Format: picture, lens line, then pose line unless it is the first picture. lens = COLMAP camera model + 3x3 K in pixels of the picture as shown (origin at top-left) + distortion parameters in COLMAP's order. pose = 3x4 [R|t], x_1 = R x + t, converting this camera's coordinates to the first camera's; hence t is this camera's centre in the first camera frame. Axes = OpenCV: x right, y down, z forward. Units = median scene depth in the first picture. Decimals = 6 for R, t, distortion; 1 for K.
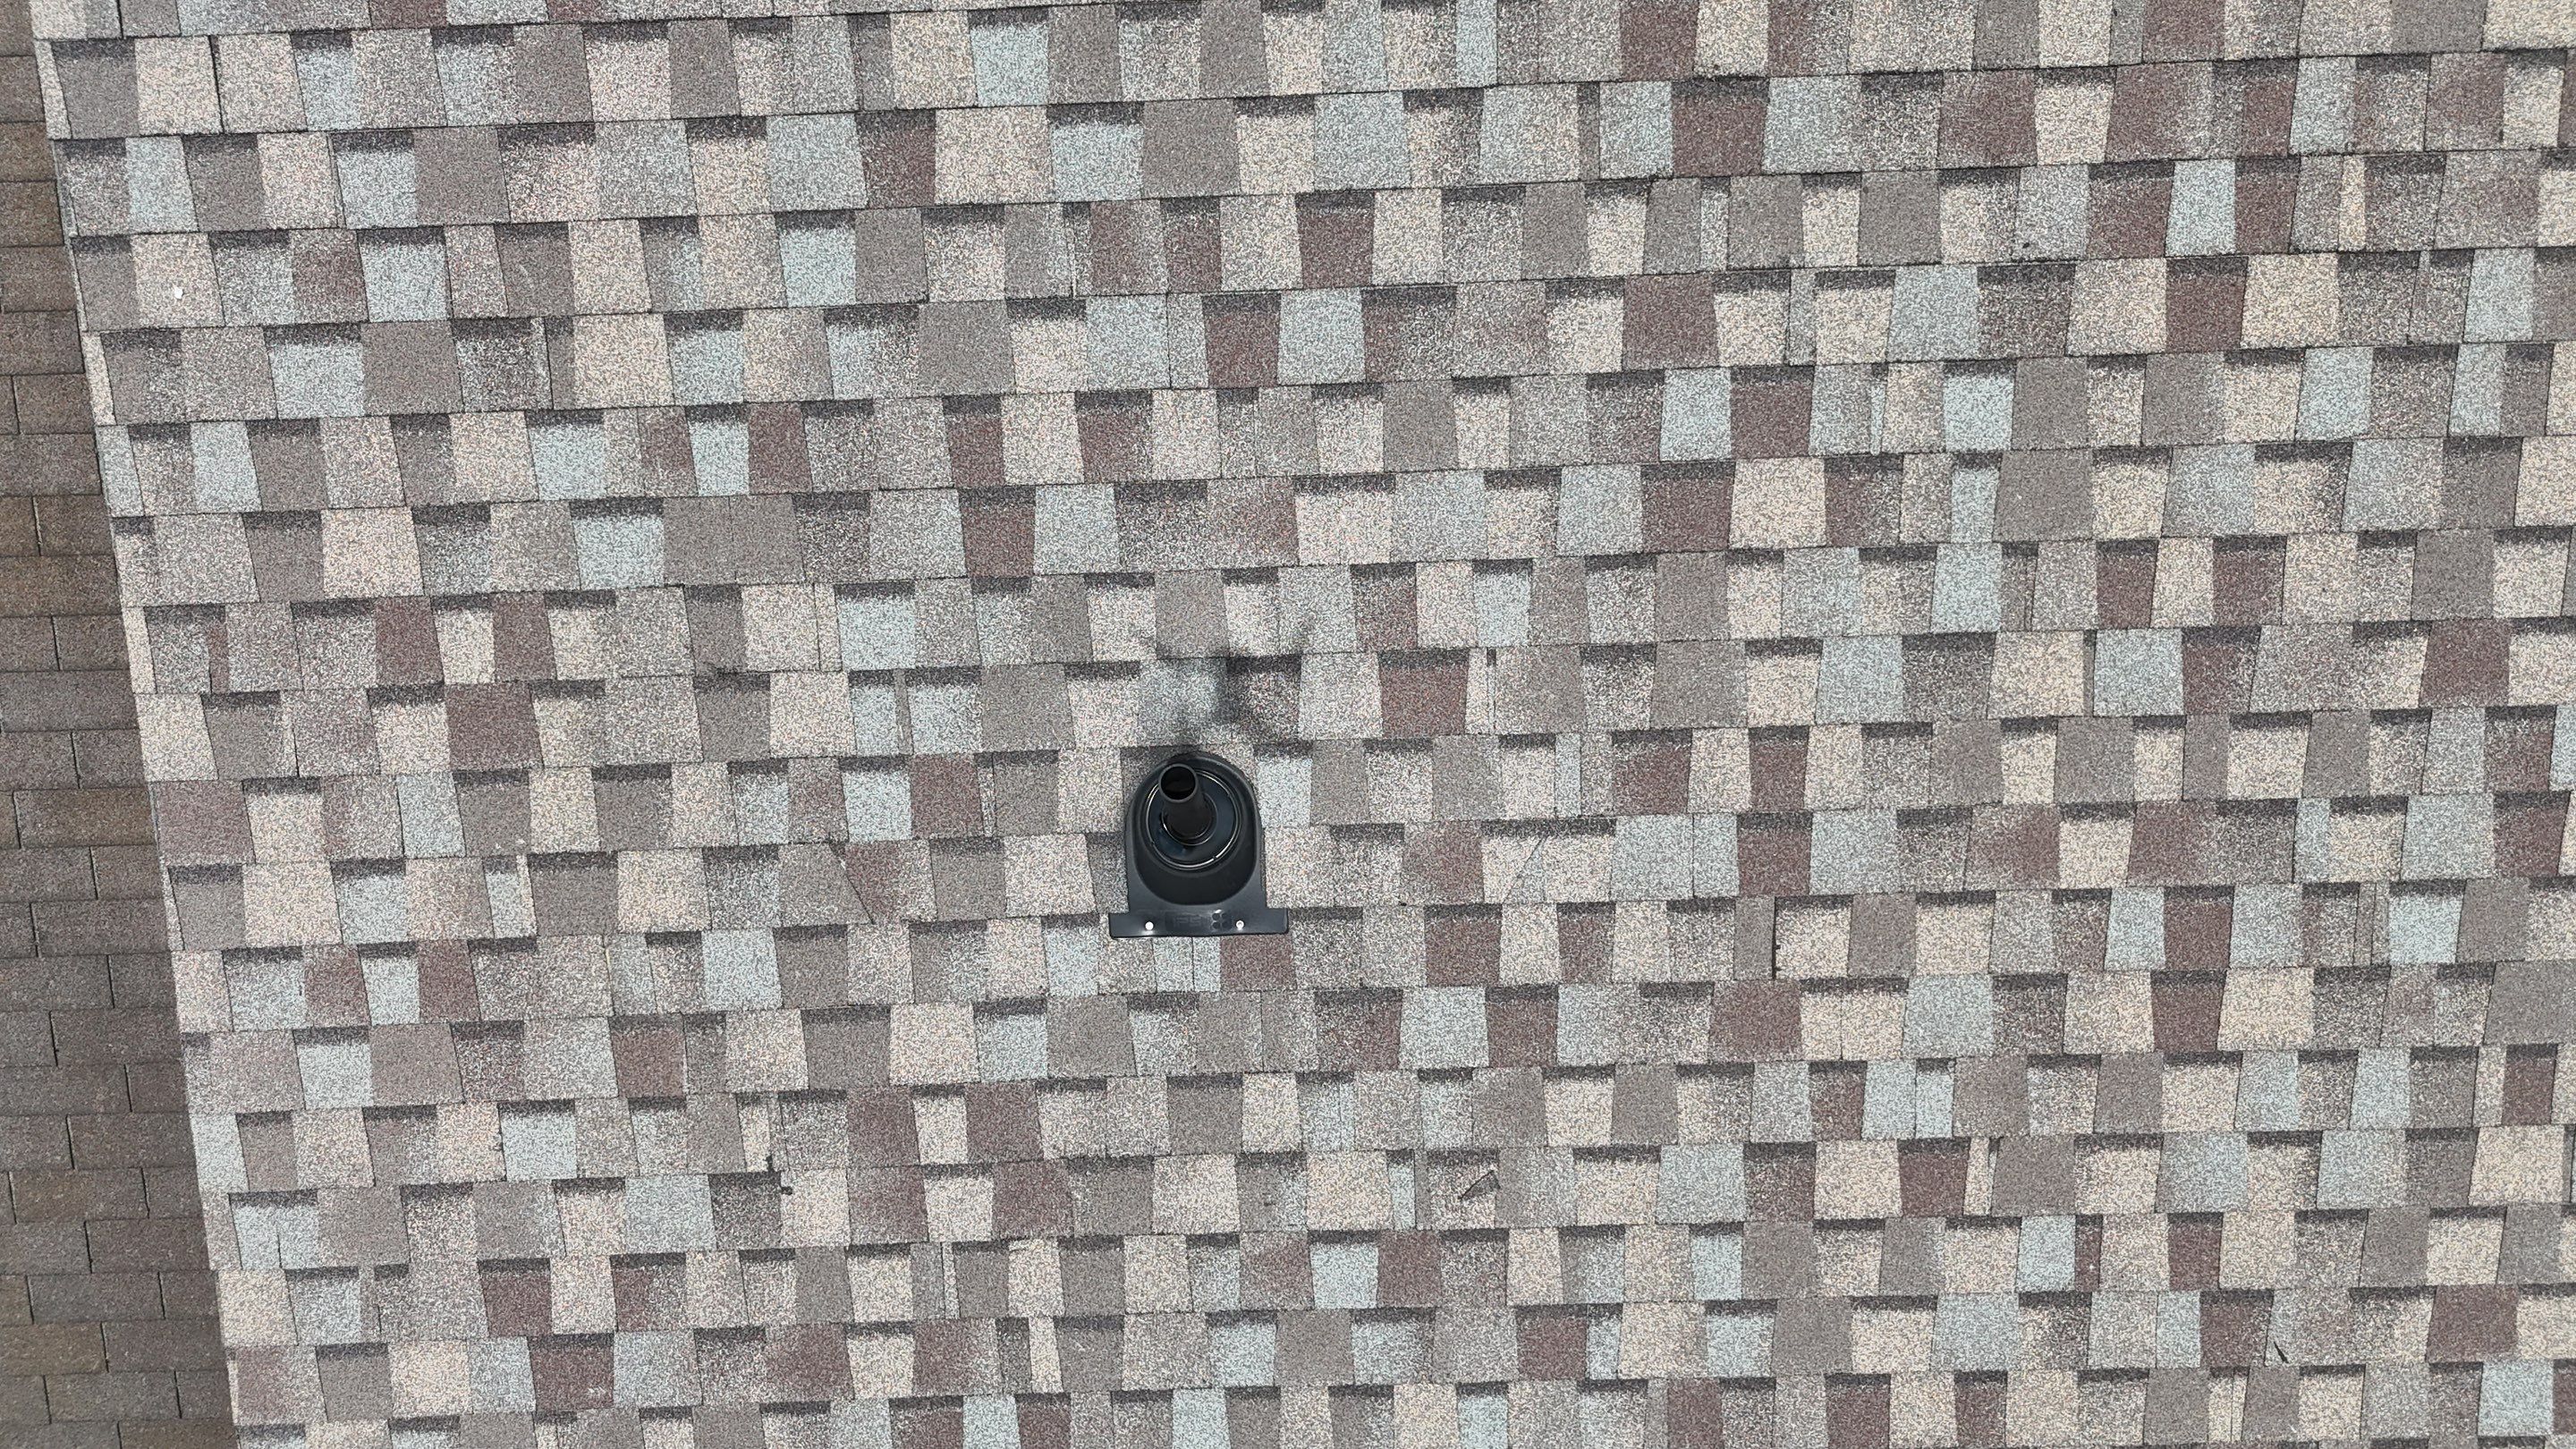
lens RADIAL K [[1897.7, 0, 1288.0], [0, 1897.7, 724.5], [0, 0, 1]] dist [0.123485, -0.181395]
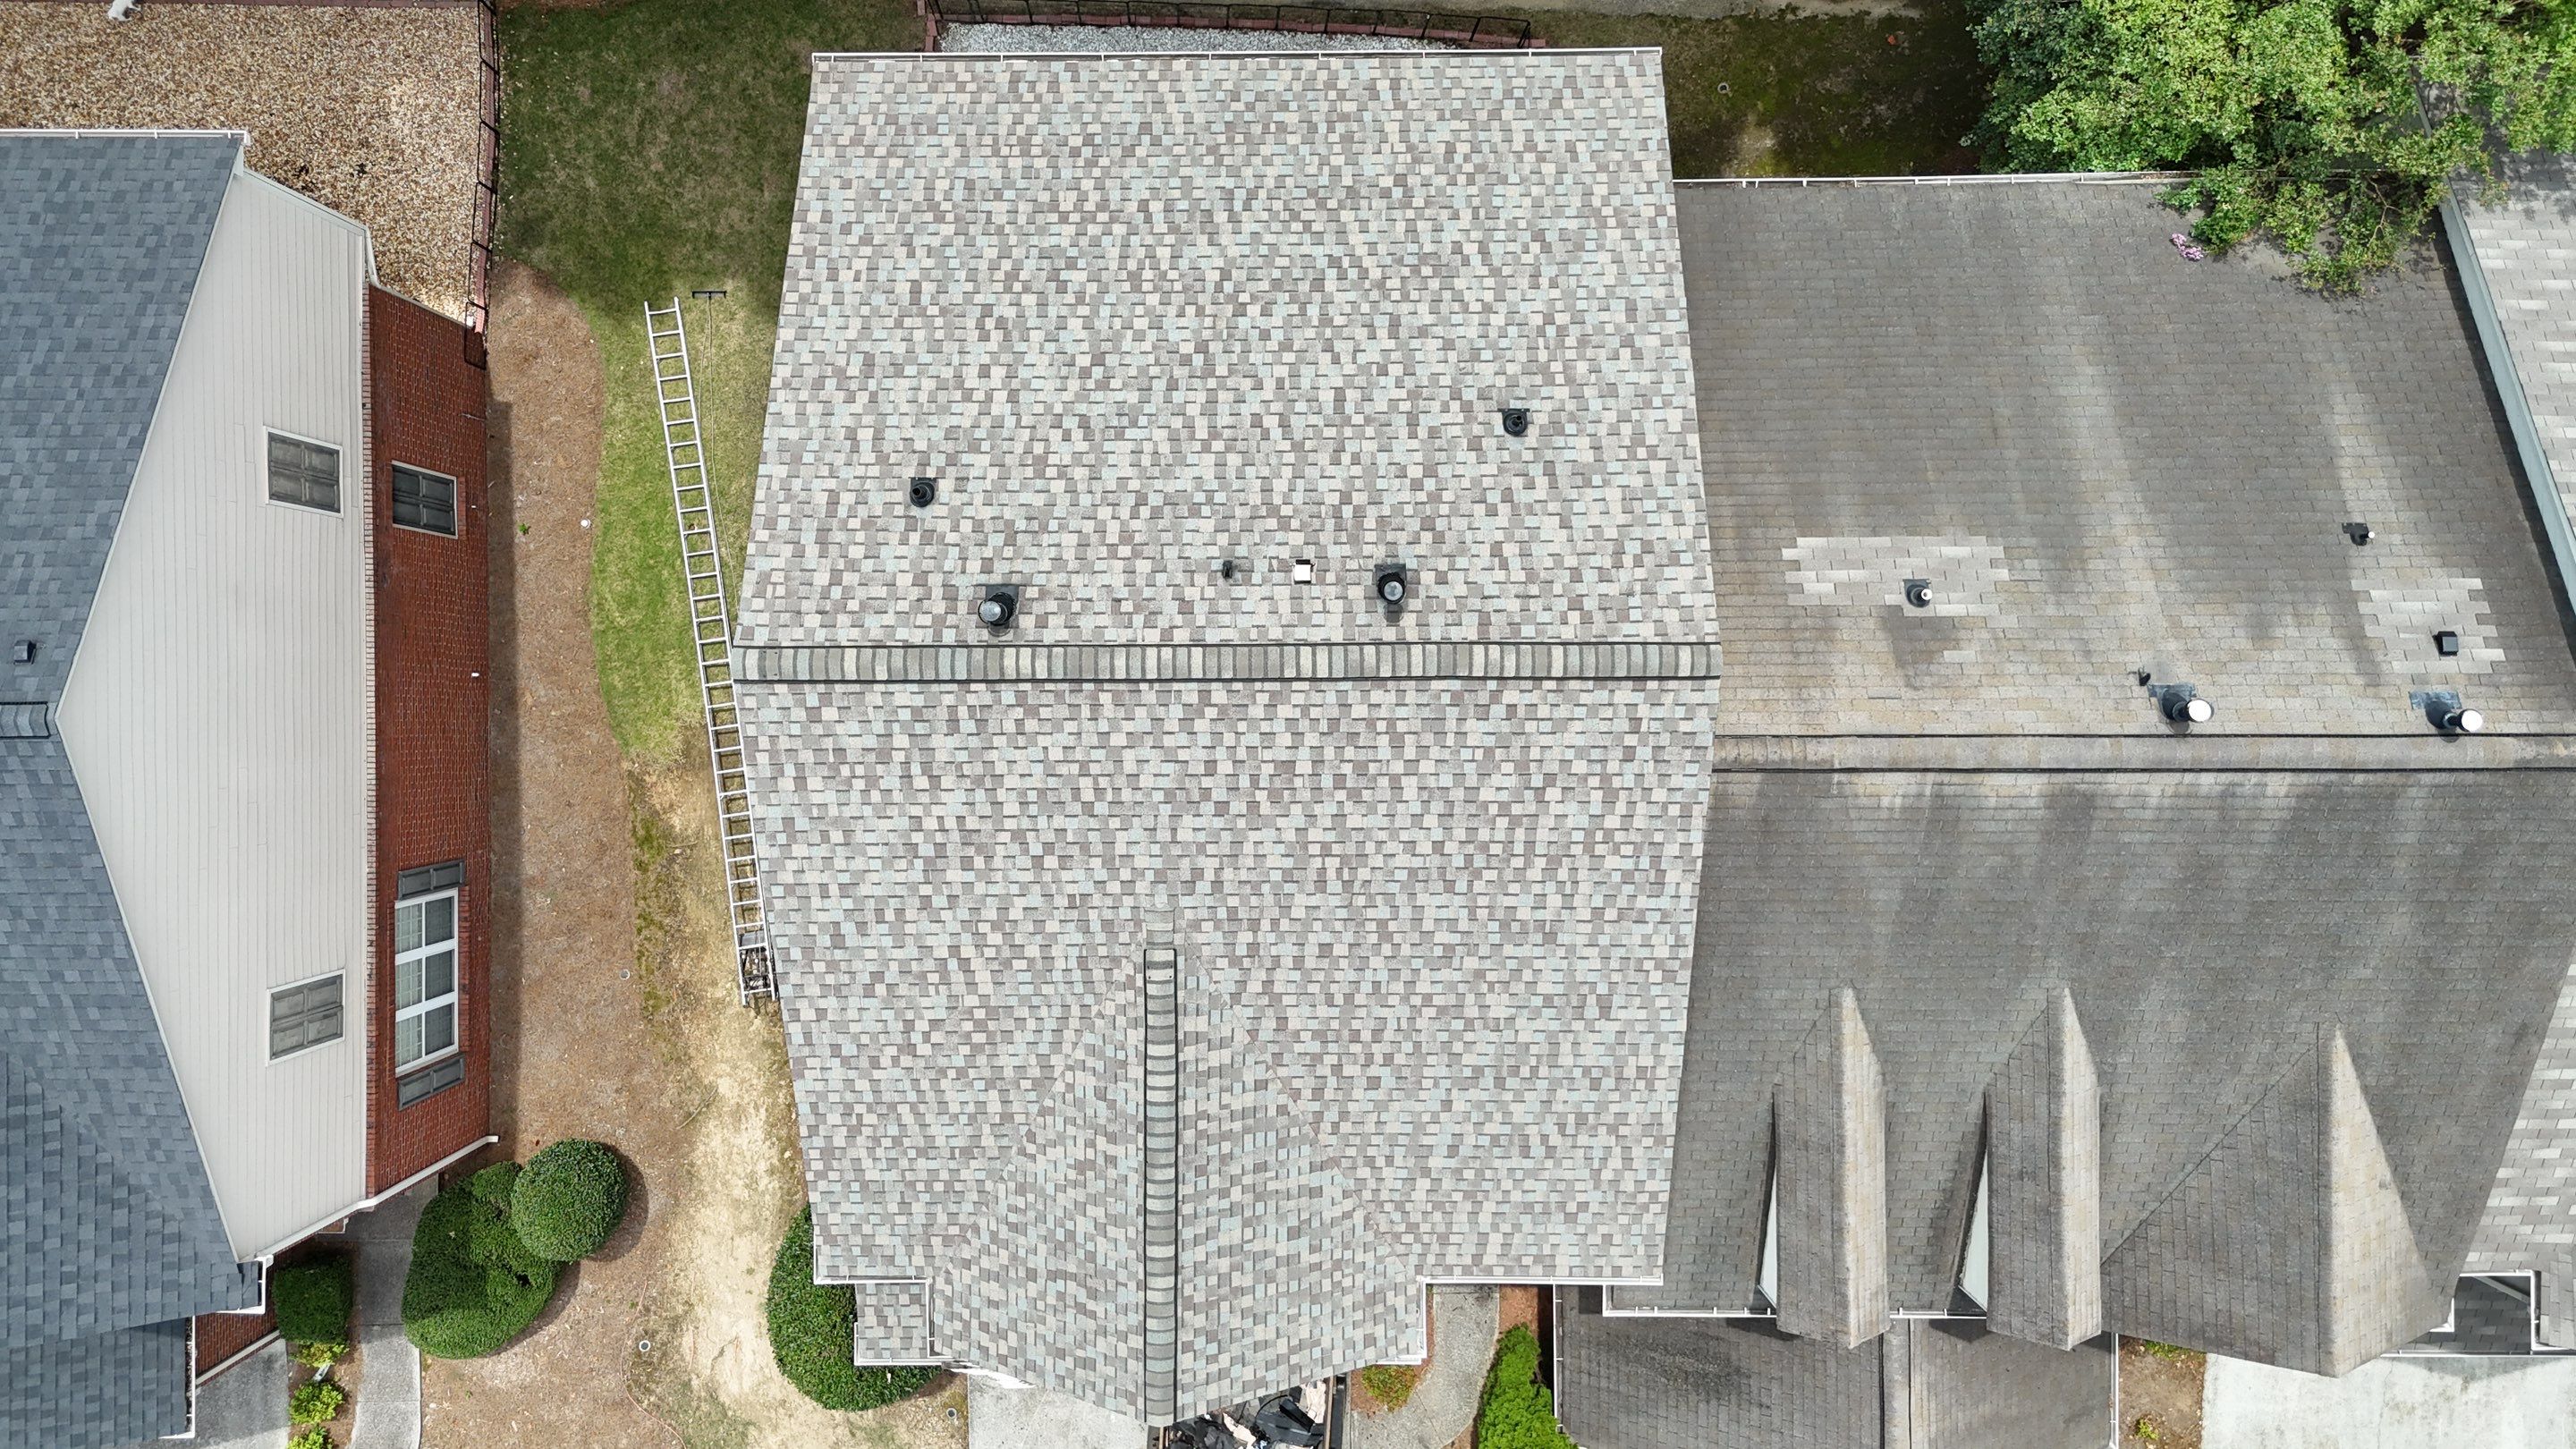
lens RADIAL K [[1897.7, 0, 1288.0], [0, 1897.7, 724.5], [0, 0, 1]] dist [0.123485, -0.181395]
pose [[-0.999308, -0.018029, 0.032526, 0.422748], [0.025717, -0.966813, 0.254187, -2.256938], [0.026864, 0.254848, 0.966608, -4.256103]]
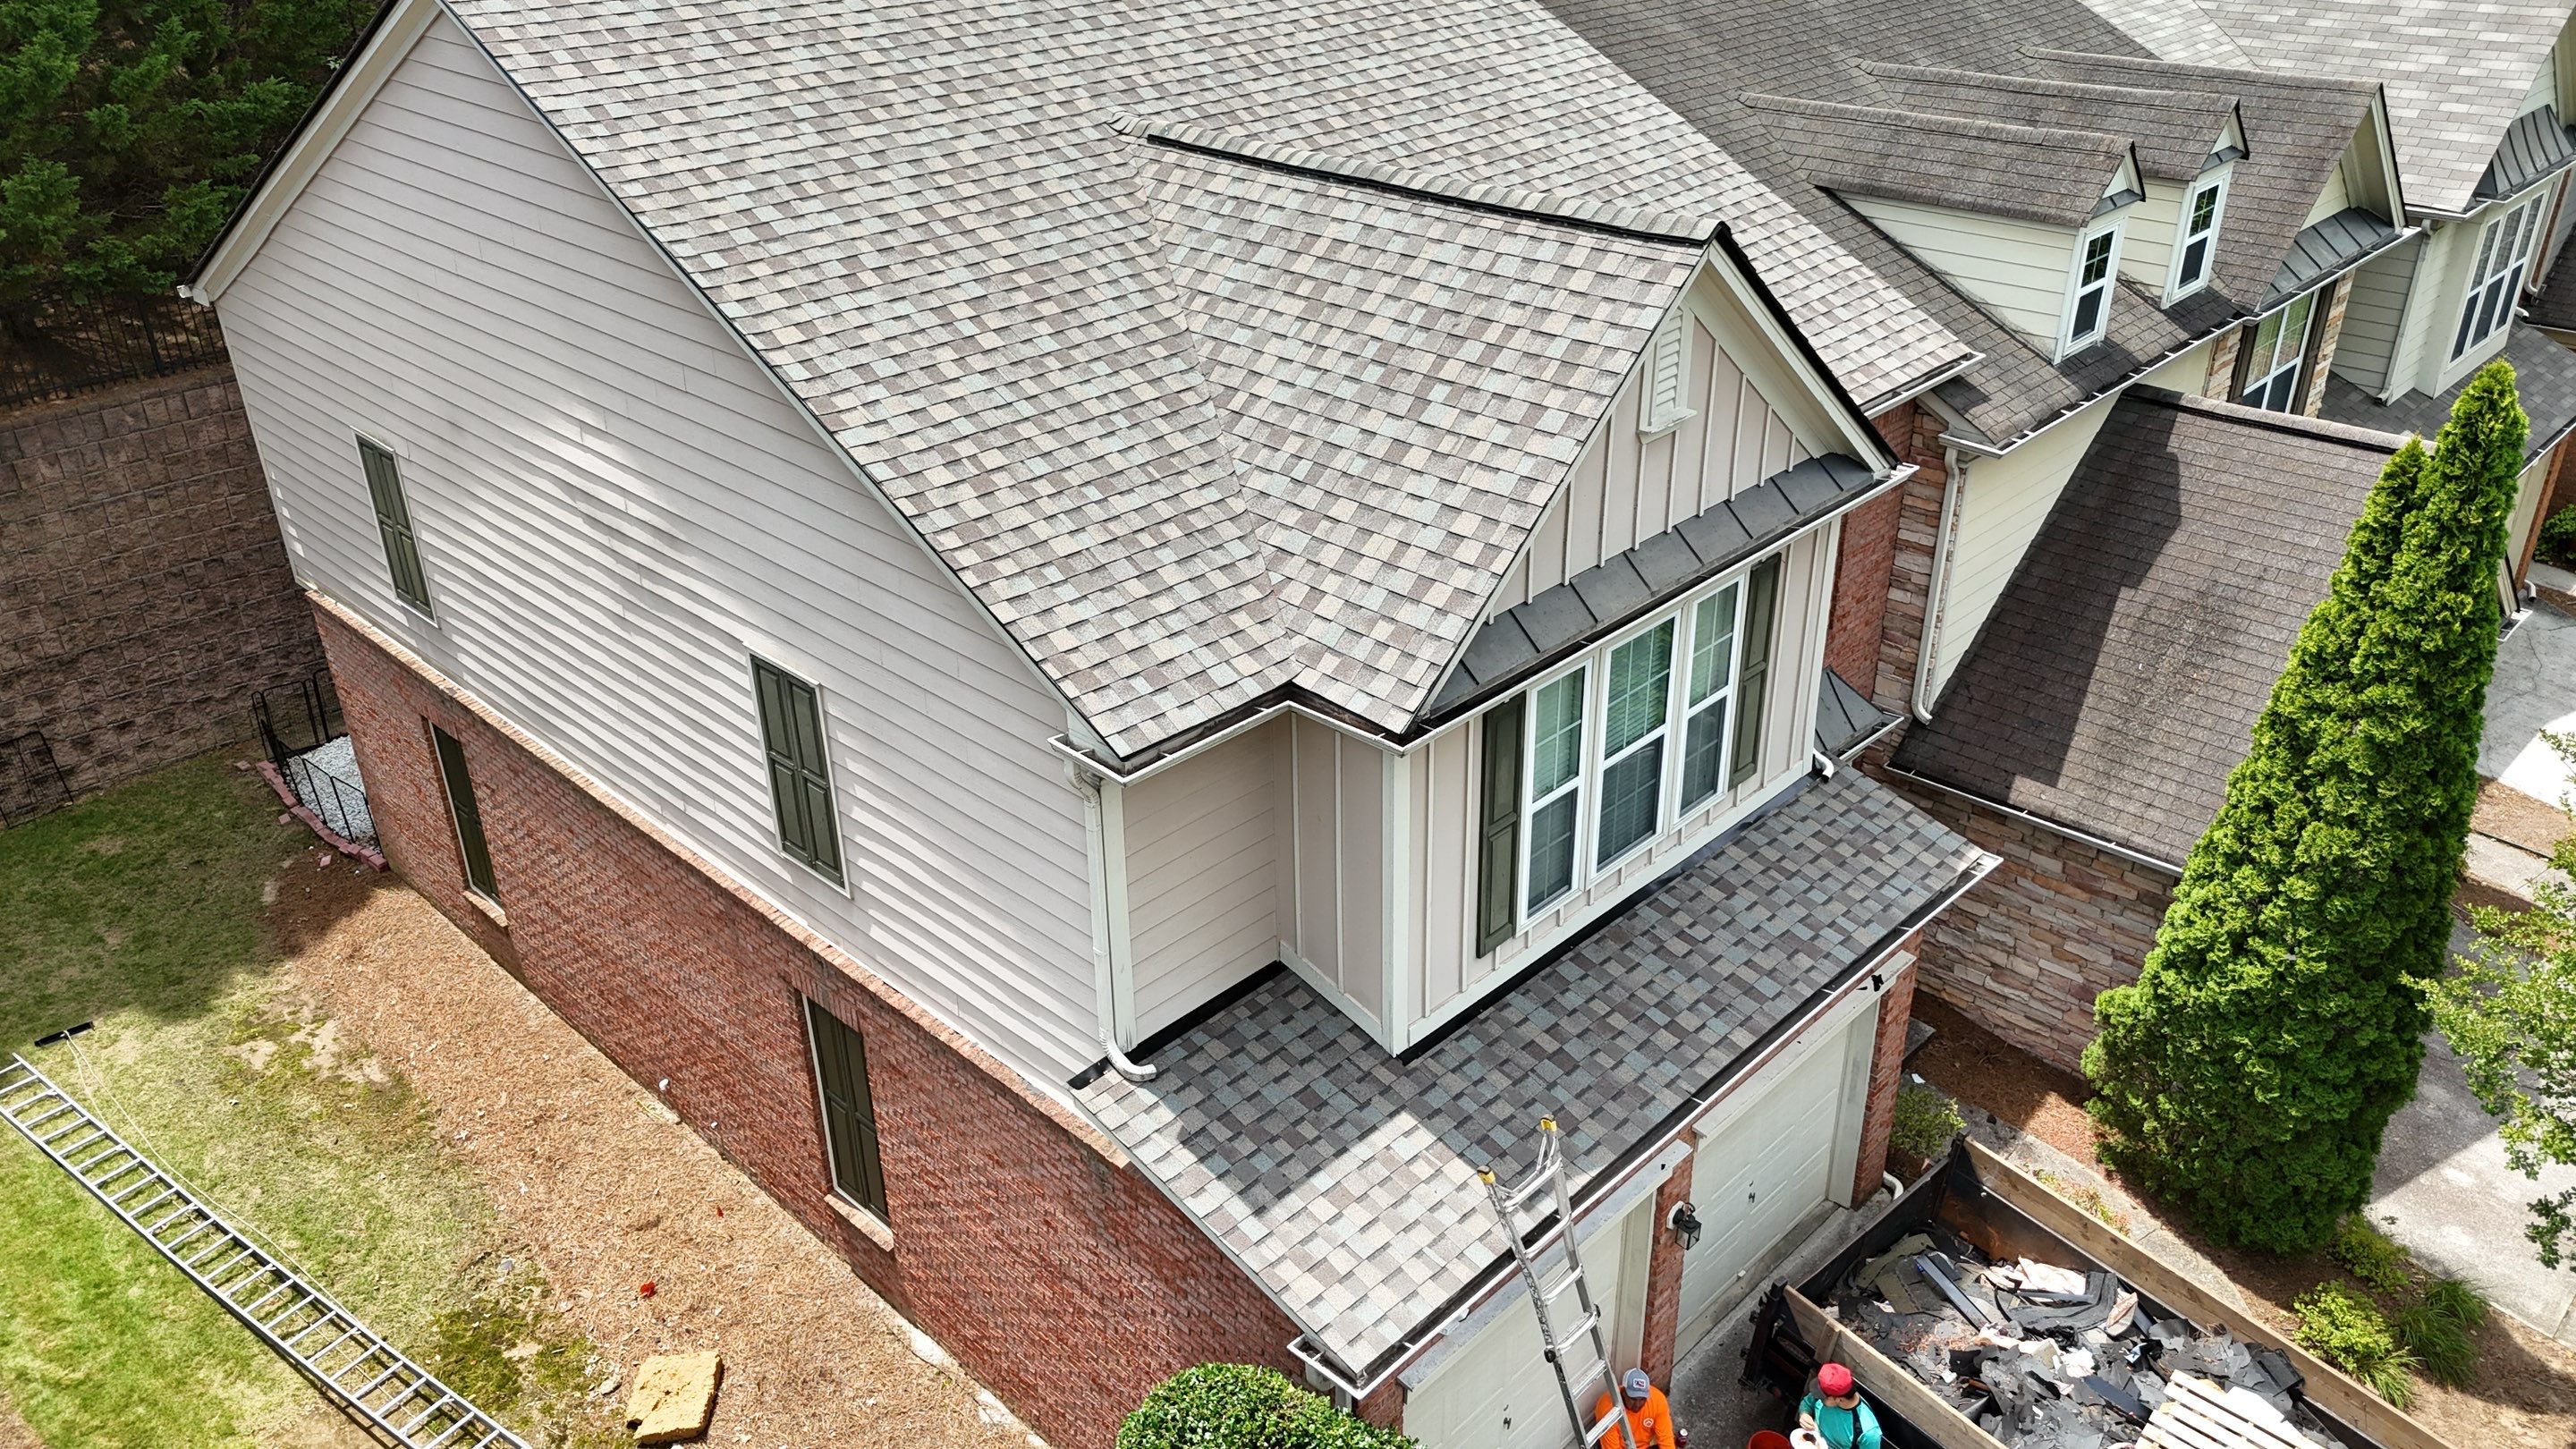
lens RADIAL K [[1897.7, 0, 1288.0], [0, 1897.7, 724.5], [0, 0, 1]] dist [0.123485, -0.181395]
pose [[-0.712947, 0.361270, -0.600992, 3.637274], [-0.667631, -0.087642, 0.739316, -4.748185], [0.214420, 0.928333, 0.303679, 1.251924]]
